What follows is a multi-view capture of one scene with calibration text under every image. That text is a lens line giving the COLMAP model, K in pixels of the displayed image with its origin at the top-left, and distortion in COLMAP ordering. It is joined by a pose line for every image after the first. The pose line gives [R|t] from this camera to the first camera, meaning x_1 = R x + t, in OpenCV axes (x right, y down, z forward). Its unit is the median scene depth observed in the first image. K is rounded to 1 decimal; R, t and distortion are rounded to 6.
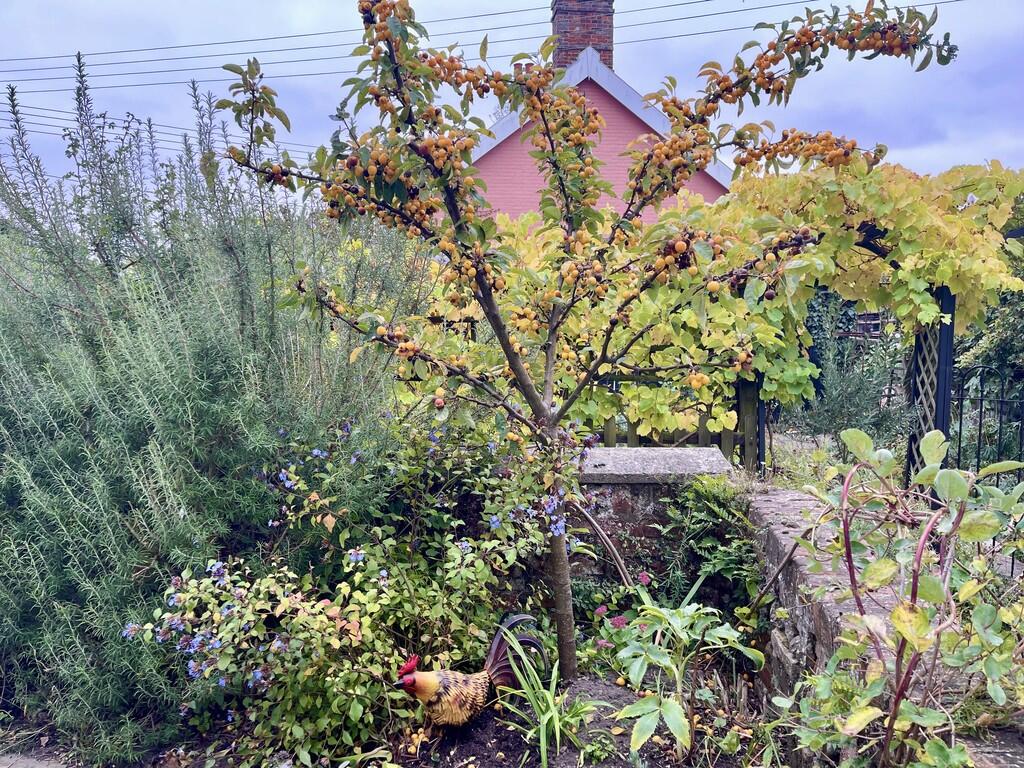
lens RADIAL K [[763.7, 0, 509.5], [0, 763.7, 386.8], [0, 0, 1]] dist [0.031013, 0.001159]
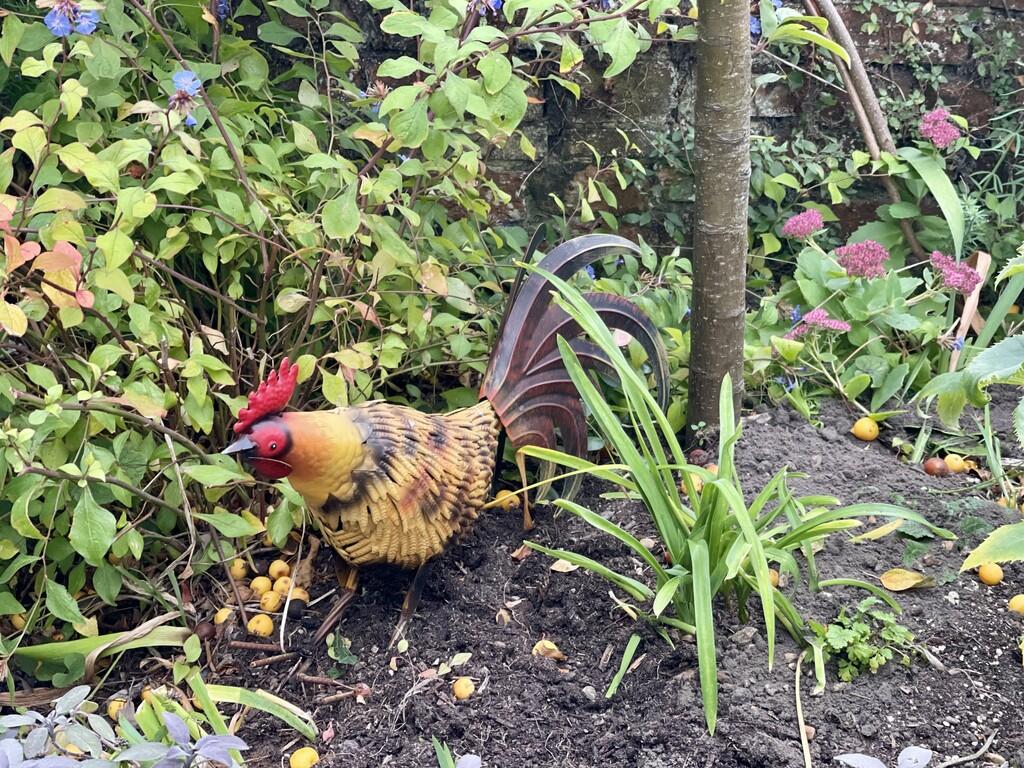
lens RADIAL K [[1929.1, 0, 511.2], [0, 1929.1, 382.8], [0, 0, 1]] dist [0.149500, 0.000000]
pose [[0.996177, 0.010775, 0.086696, -0.091725], [-0.041526, 0.931492, 0.361383, 0.075542], [-0.076863, -0.363601, 0.928378, 0.266204]]
